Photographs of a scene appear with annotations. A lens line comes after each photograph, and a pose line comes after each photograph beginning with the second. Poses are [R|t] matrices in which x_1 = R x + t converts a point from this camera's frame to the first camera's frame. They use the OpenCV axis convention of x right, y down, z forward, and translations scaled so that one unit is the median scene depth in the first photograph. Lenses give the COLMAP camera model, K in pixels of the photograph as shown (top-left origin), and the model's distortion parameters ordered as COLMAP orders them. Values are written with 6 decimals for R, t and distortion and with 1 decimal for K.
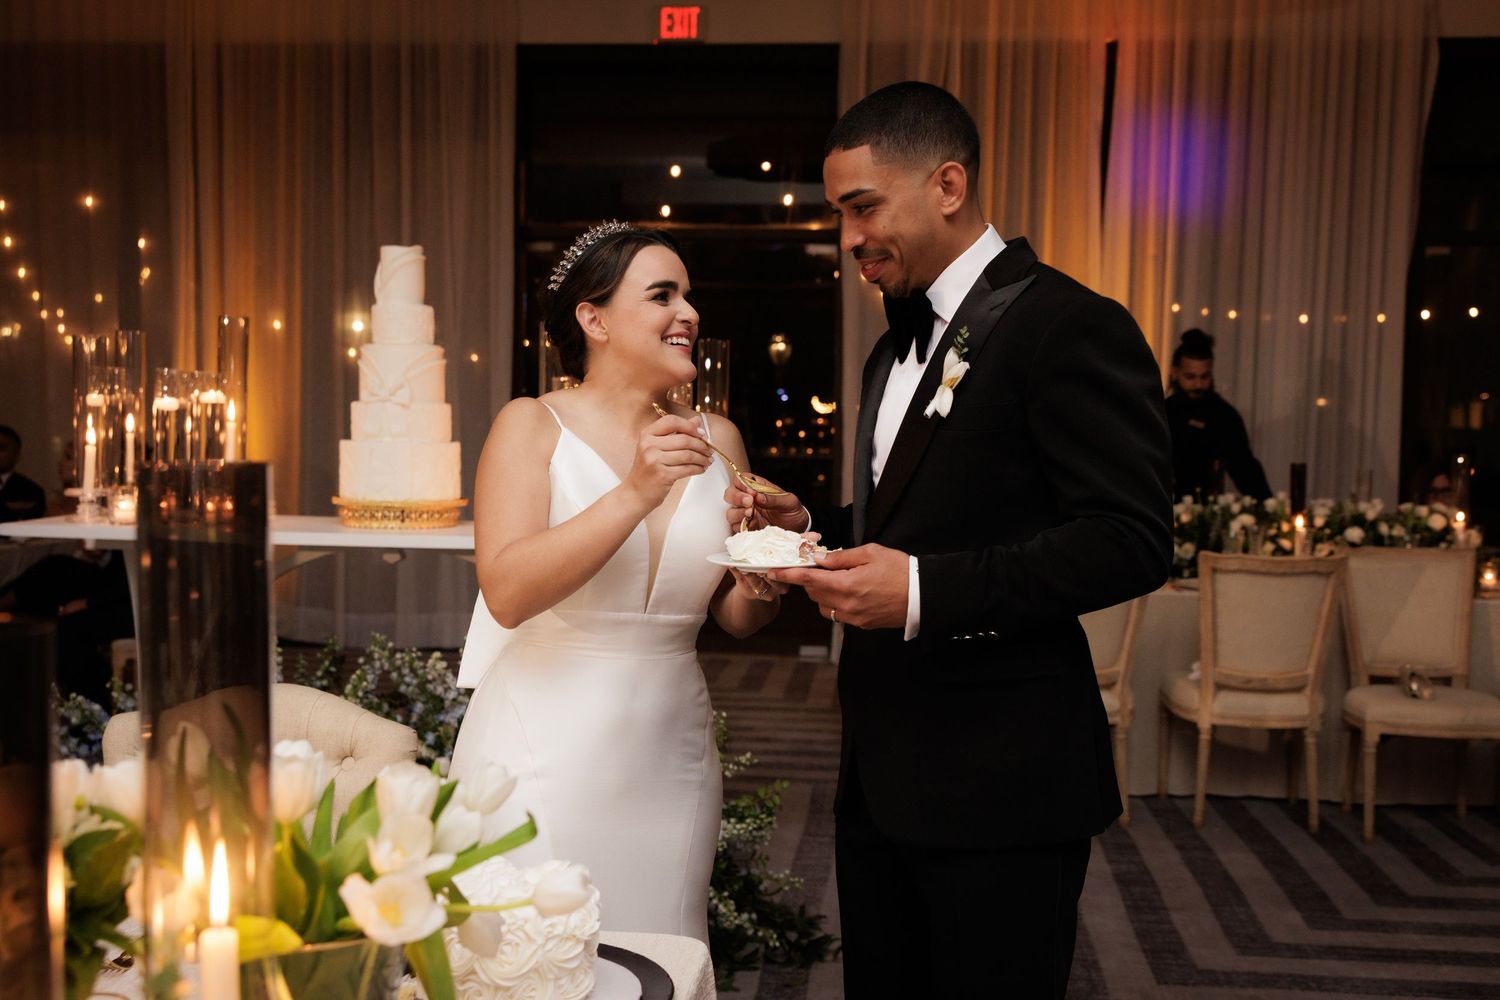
lens RADIAL K [[1539.3, 0, 775.4], [0, 1539.3, 500.3], [0, 0, 1]] dist [0.038409, -0.025623]
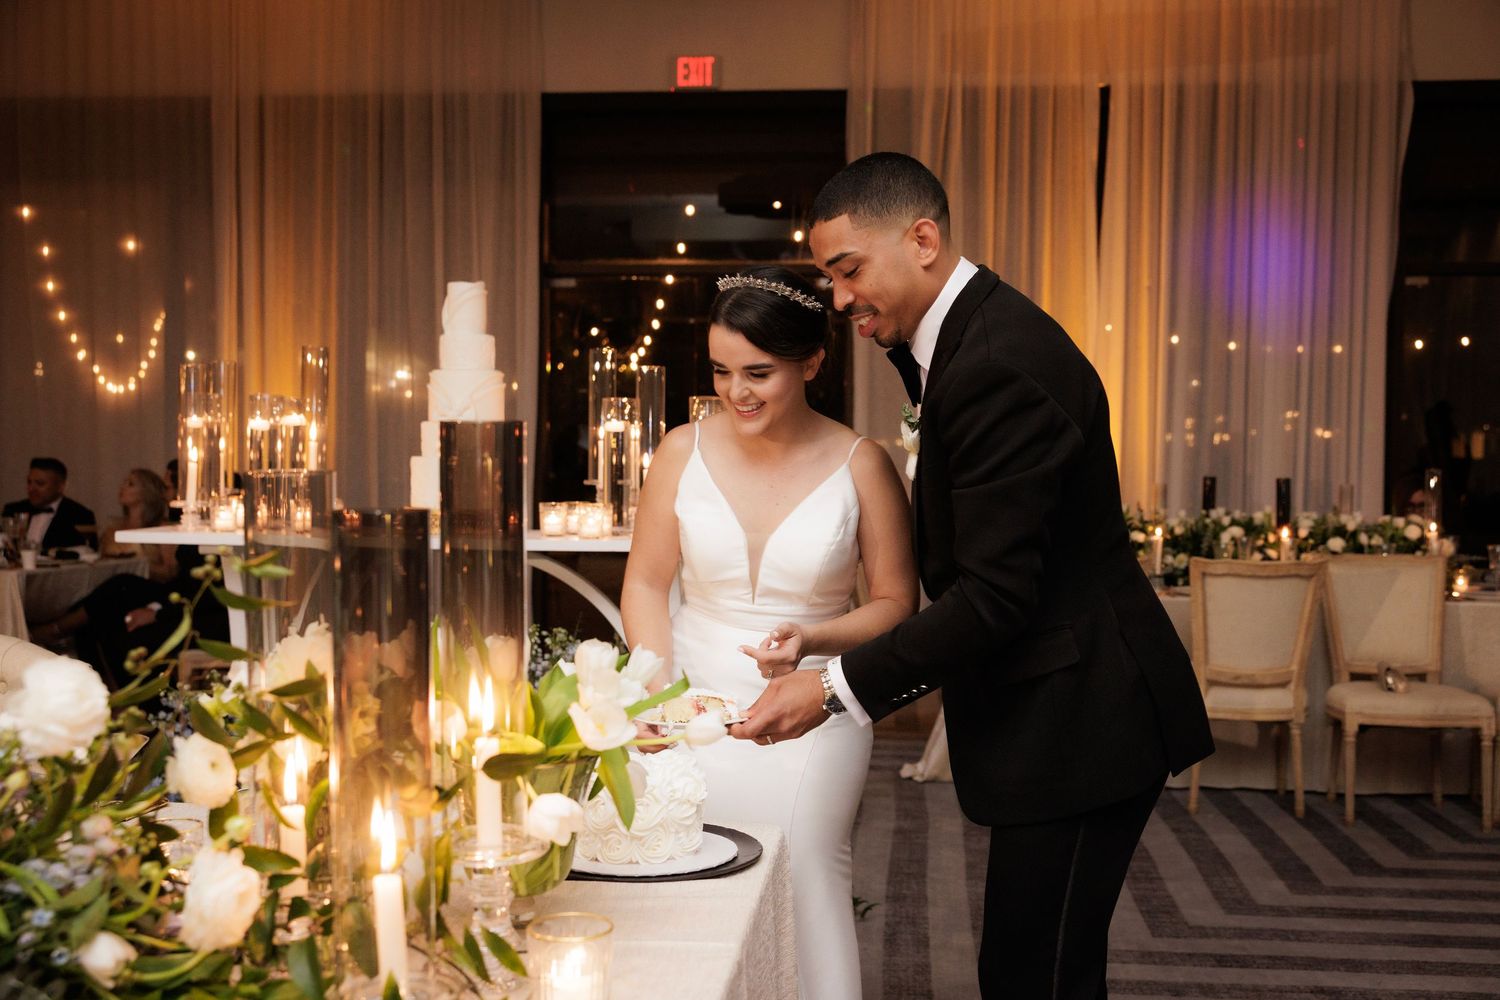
lens RADIAL K [[1648.2, 0, 750.0], [0, 1648.2, 500.0], [0, 0, 1]] dist [-0.001316, 0.030904]
pose [[0.999951, -0.007469, -0.006456, -0.025424], [0.007255, 0.999439, -0.032689, 0.027441], [0.006696, 0.032641, 0.999445, -0.153289]]
